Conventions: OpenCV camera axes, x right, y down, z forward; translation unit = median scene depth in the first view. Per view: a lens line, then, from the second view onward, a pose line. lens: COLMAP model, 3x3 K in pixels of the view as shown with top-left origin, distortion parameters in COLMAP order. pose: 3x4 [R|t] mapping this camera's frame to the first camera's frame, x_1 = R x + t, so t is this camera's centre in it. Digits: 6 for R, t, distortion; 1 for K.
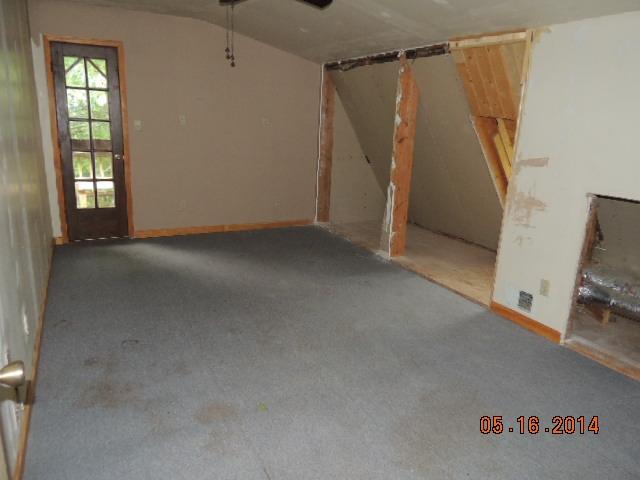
lens RADIAL K [[455.9, 0, 320.4], [0, 455.9, 241.6], [0, 0, 1]] dist [-0.029695, 0.011903]
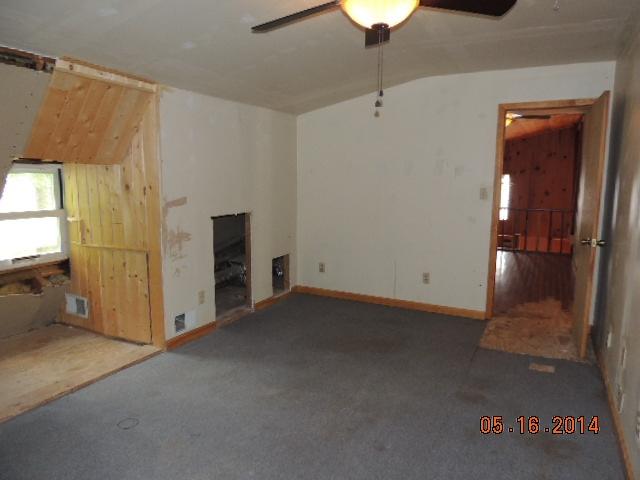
lens RADIAL K [[455.9, 0, 323.9], [0, 455.9, 240.5], [0, 0, 1]] dist [-0.029695, 0.011903]
pose [[-0.586631, -0.172941, 0.791174, -0.651008], [0.163454, 0.931544, 0.324821, -0.385602], [-0.793188, 0.319870, -0.518205, 1.289141]]
